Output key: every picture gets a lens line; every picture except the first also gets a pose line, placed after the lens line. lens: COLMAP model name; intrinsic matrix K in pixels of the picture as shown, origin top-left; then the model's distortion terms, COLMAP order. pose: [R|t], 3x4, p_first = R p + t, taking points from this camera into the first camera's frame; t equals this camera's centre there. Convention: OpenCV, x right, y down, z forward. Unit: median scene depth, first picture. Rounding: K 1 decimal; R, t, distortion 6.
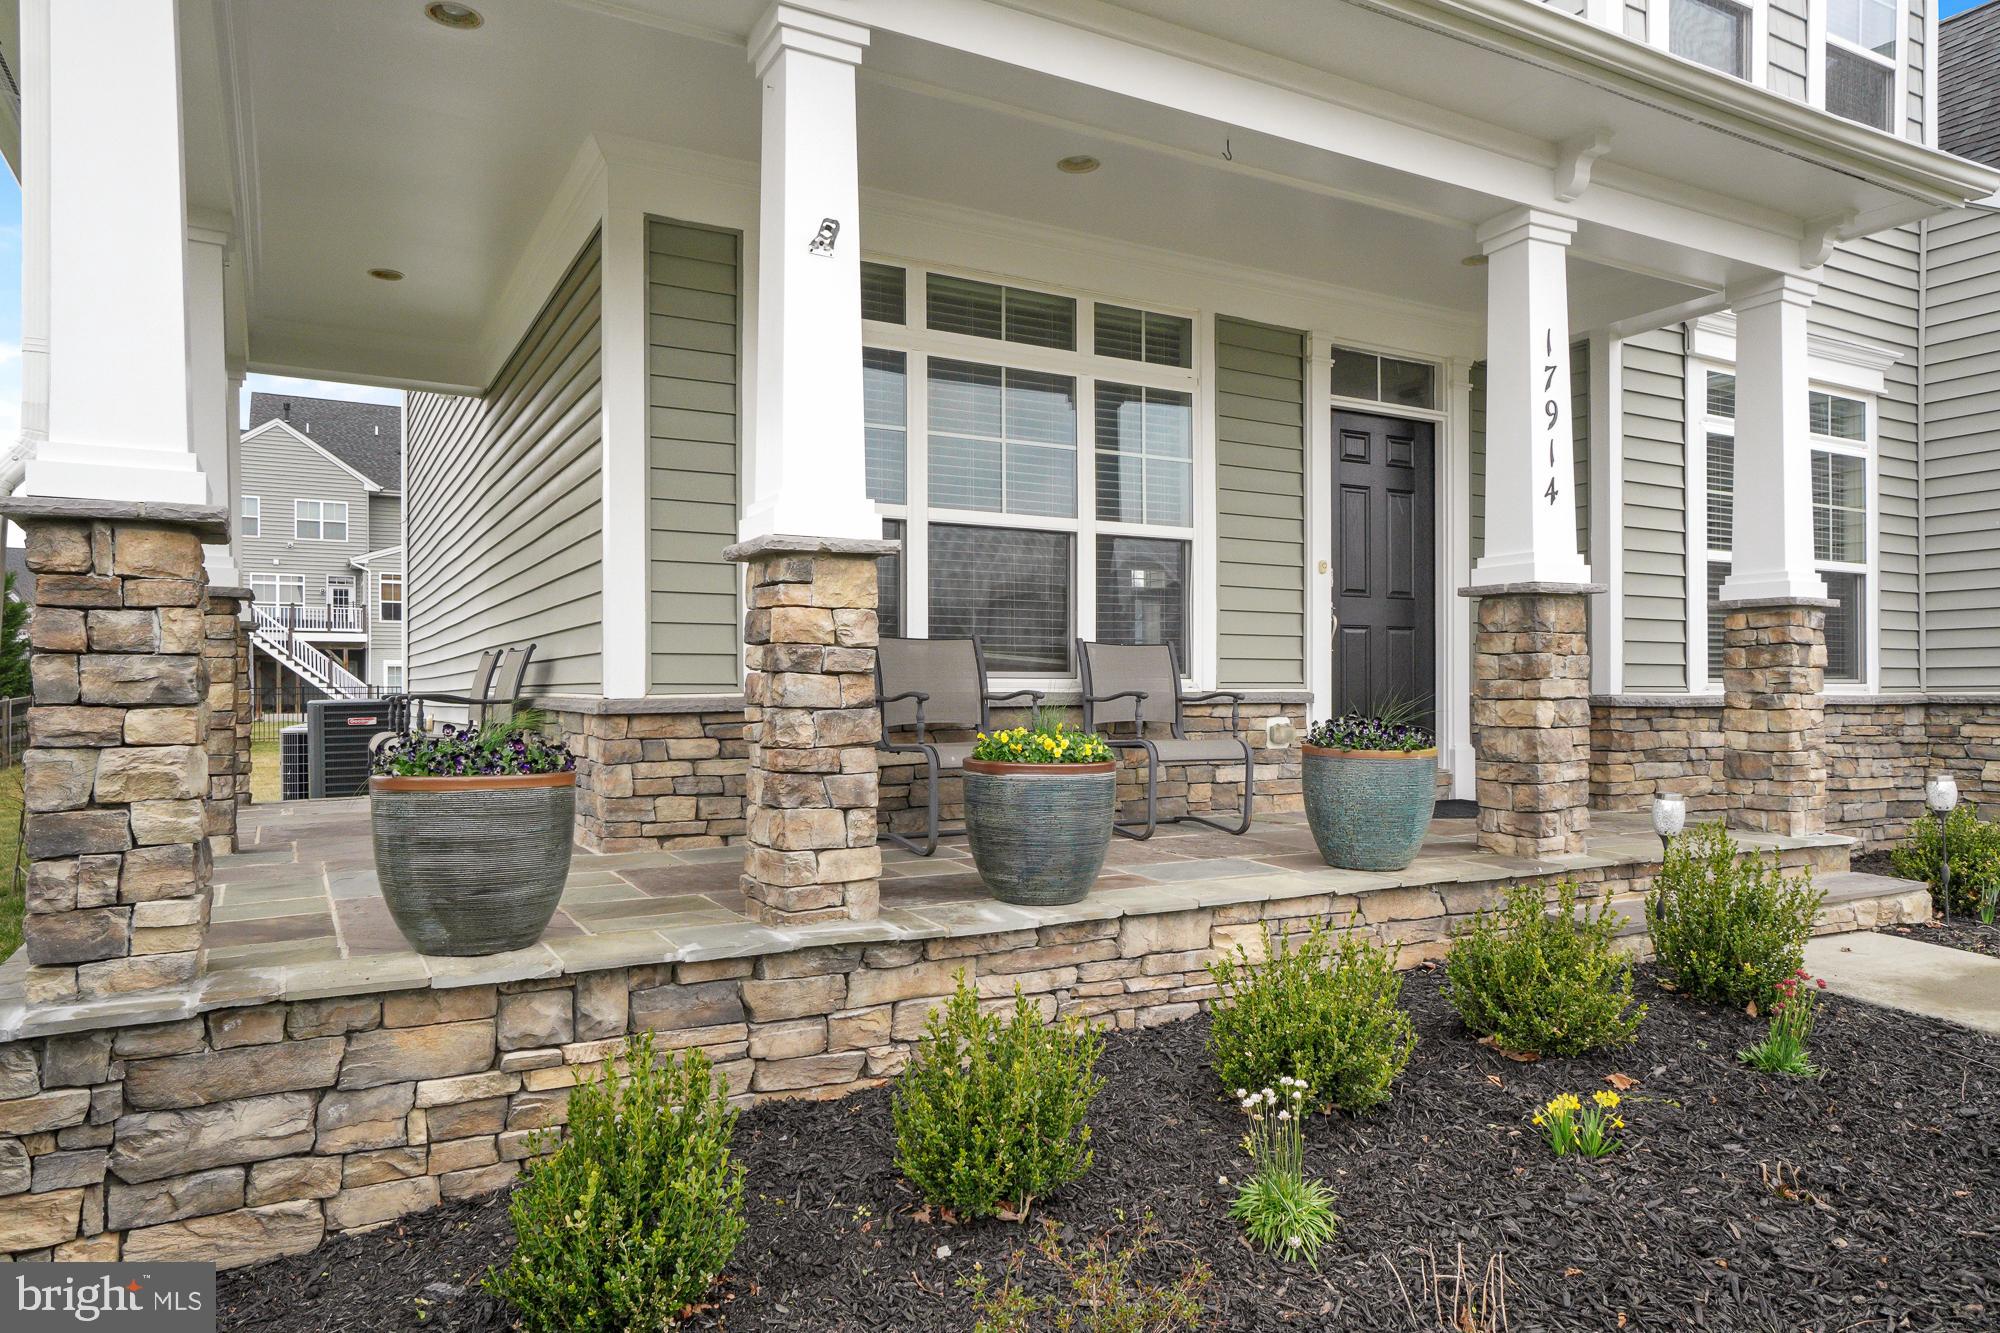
lens RADIAL K [[1367.7, 0, 1000.0], [0, 1367.7, 666.5], [0, 0, 1]] dist [0.000256, 0.000136]
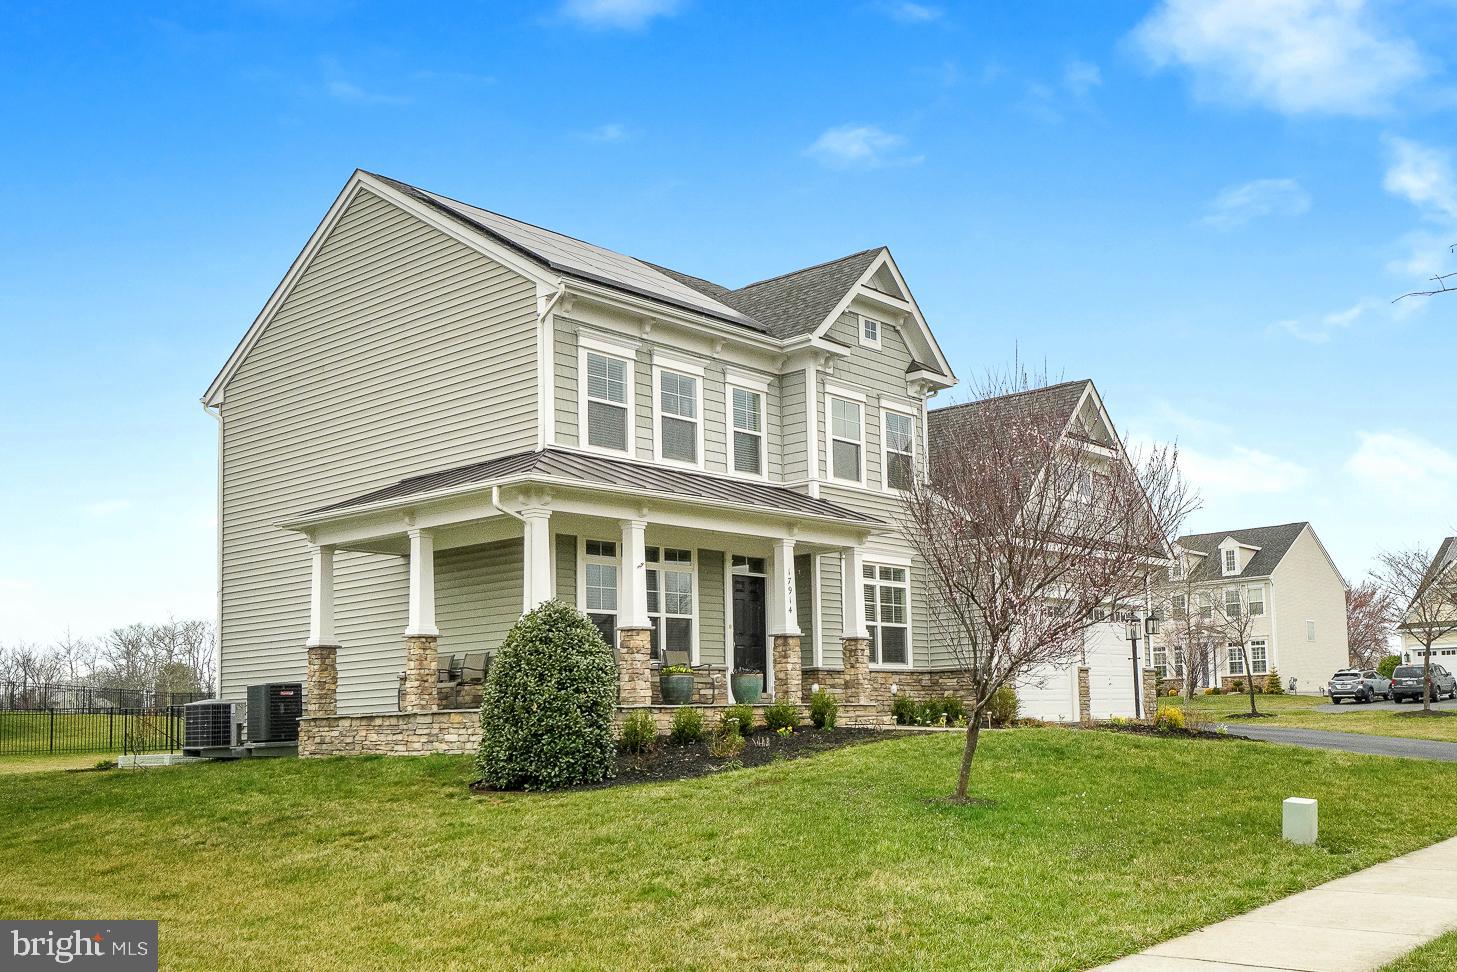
lens RADIAL K [[1624.3, 0, 728.5], [0, 1624.3, 486.0], [0, 0, 1]] dist [-0.000901, 0.000040]
pose [[0.965394, 0.021974, 0.259868, -0.800867], [0.013082, 0.991110, -0.132404, 0.108890], [-0.260467, 0.131222, 0.956524, -2.806021]]
